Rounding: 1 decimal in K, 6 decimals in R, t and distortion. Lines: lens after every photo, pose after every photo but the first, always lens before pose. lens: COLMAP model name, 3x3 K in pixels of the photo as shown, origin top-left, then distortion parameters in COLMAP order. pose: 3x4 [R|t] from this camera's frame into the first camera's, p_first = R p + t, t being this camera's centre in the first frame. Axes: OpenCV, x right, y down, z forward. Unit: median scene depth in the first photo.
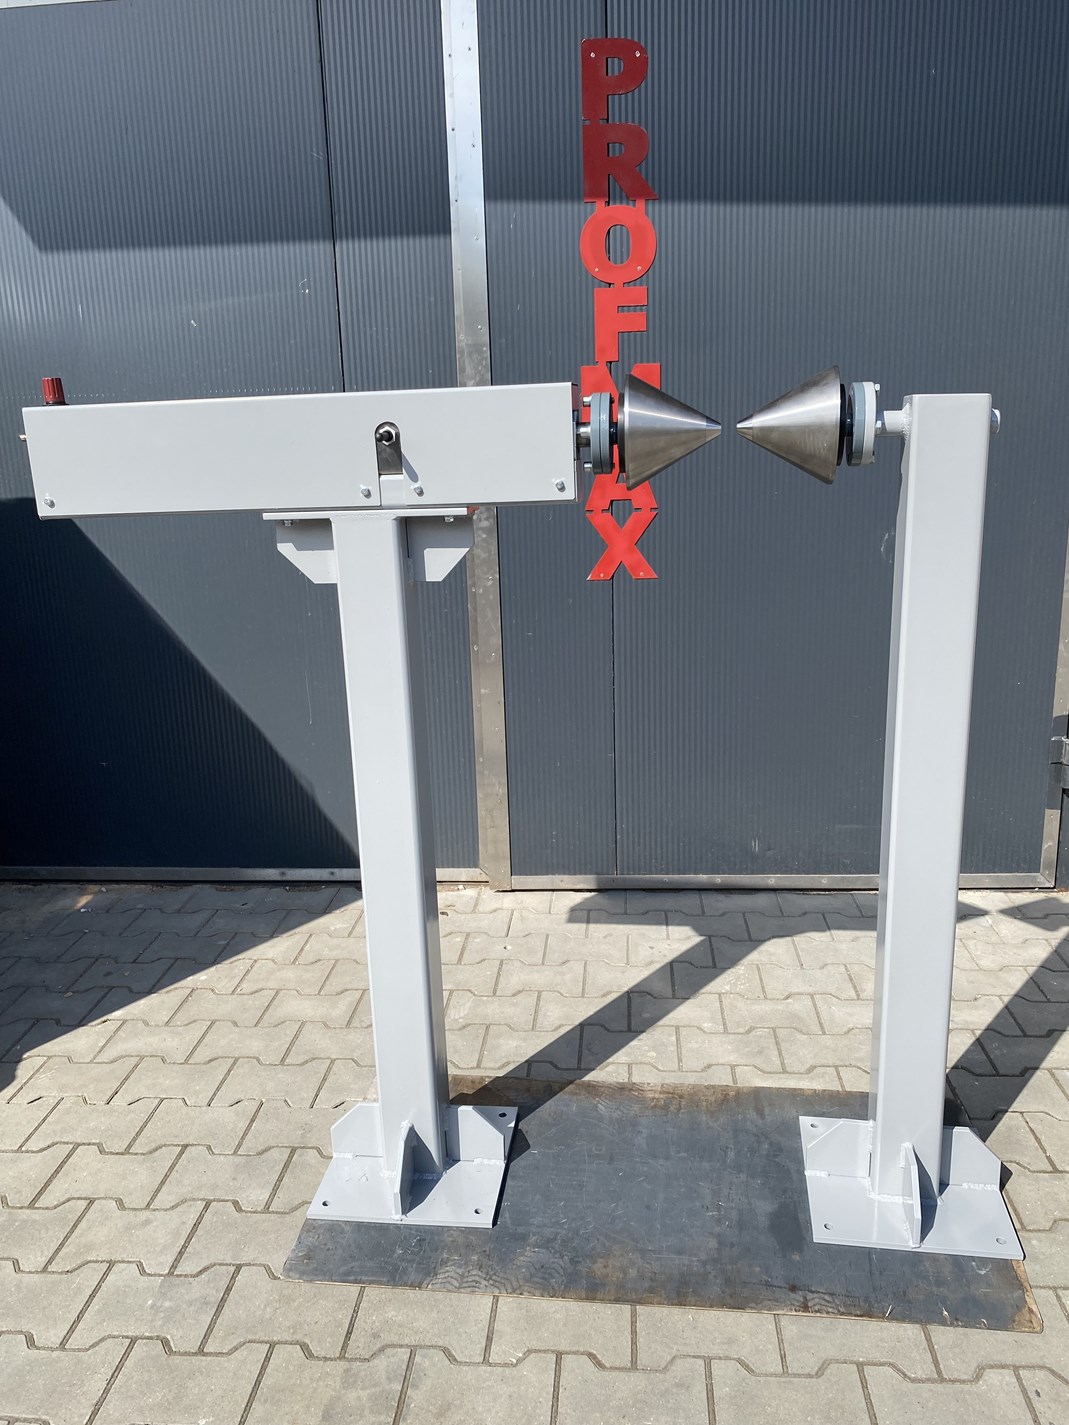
lens RADIAL K [[1070.2, 0, 587.5], [0, 1070.2, 723.0], [0, 0, 1]] dist [0.026514, -0.025786]
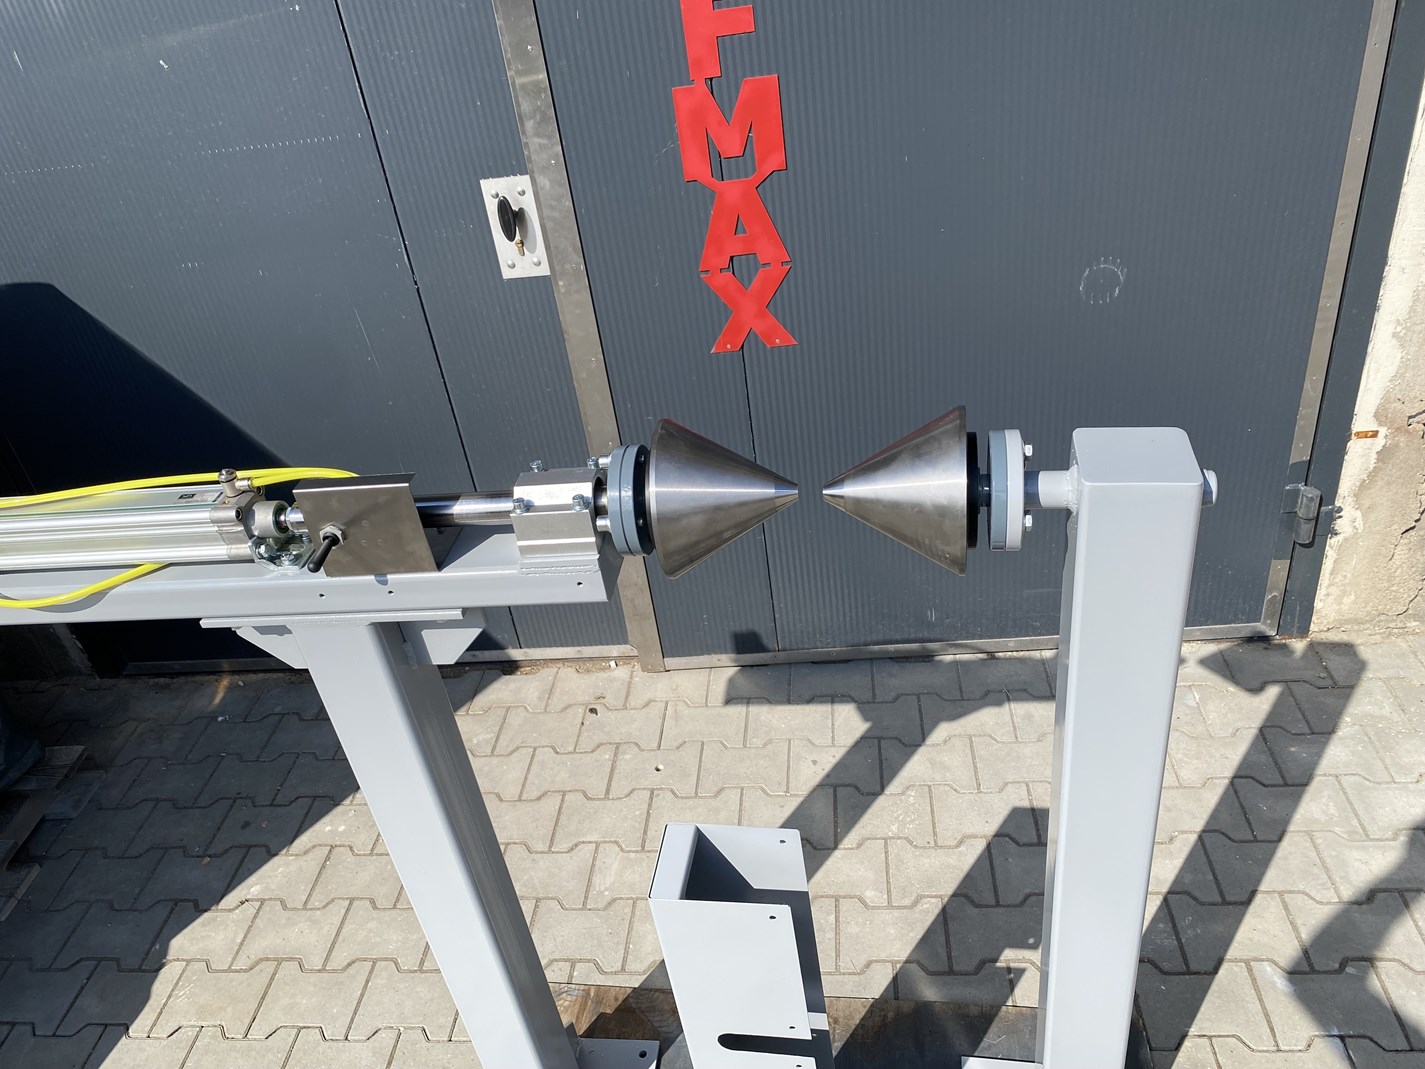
lens RADIAL K [[1070.2, 0, 744.2], [0, 1070.2, 539.5], [0, 0, 1]] dist [0.026514, -0.025786]
pose [[0.995499, -0.061233, -0.072341, 0.081957], [0.081358, 0.943627, 0.320856, -0.283178], [0.048616, -0.325297, 0.944361, 0.205260]]
